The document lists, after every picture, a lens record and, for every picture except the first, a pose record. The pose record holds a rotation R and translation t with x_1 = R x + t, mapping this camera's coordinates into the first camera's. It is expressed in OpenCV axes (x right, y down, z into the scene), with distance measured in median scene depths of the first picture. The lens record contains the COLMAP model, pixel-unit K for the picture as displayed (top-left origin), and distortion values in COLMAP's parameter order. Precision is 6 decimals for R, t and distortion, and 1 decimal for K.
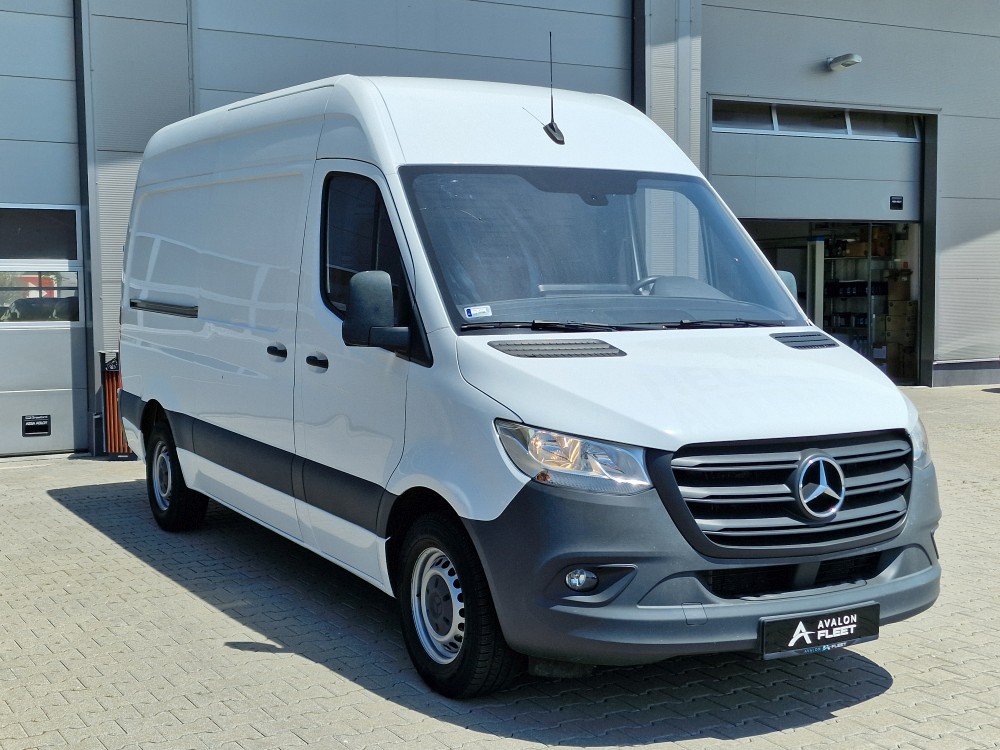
lens RADIAL K [[1352.0, 0, 500.0], [0, 1352.0, 375.0], [0, 0, 1]] dist [0.155509, -0.024058]
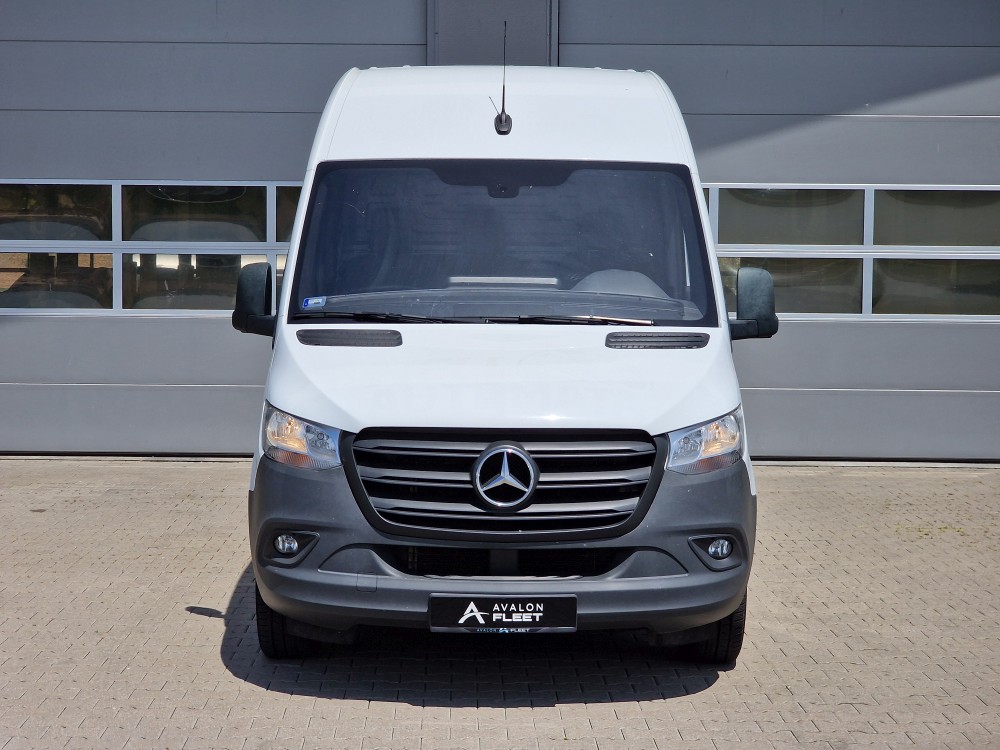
lens RADIAL K [[2006.0, 0, 500.0], [0, 2006.0, 375.0], [0, 0, 1]] dist [0.019479, 0.037432]
pose [[0.866598, 0.041686, -0.497262, 0.995937], [-0.042160, 0.999058, 0.010278, -0.012475], [0.497222, 0.012058, 0.867539, -0.339246]]
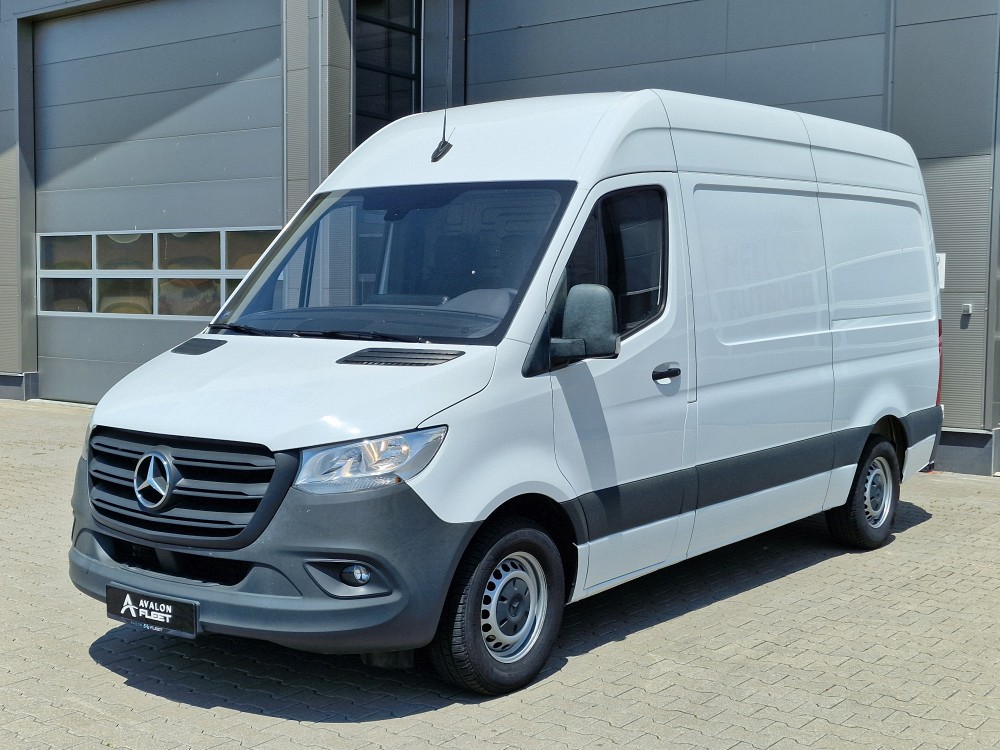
lens RADIAL K [[1427.1, 0, 500.0], [0, 1427.1, 375.0], [0, 0, 1]] dist [0.014416, 0.018236]
pose [[0.343061, 0.058517, -0.937489, 1.396455], [-0.075841, 0.996525, 0.034449, -0.061730], [0.936246, 0.059282, 0.346307, 0.860909]]
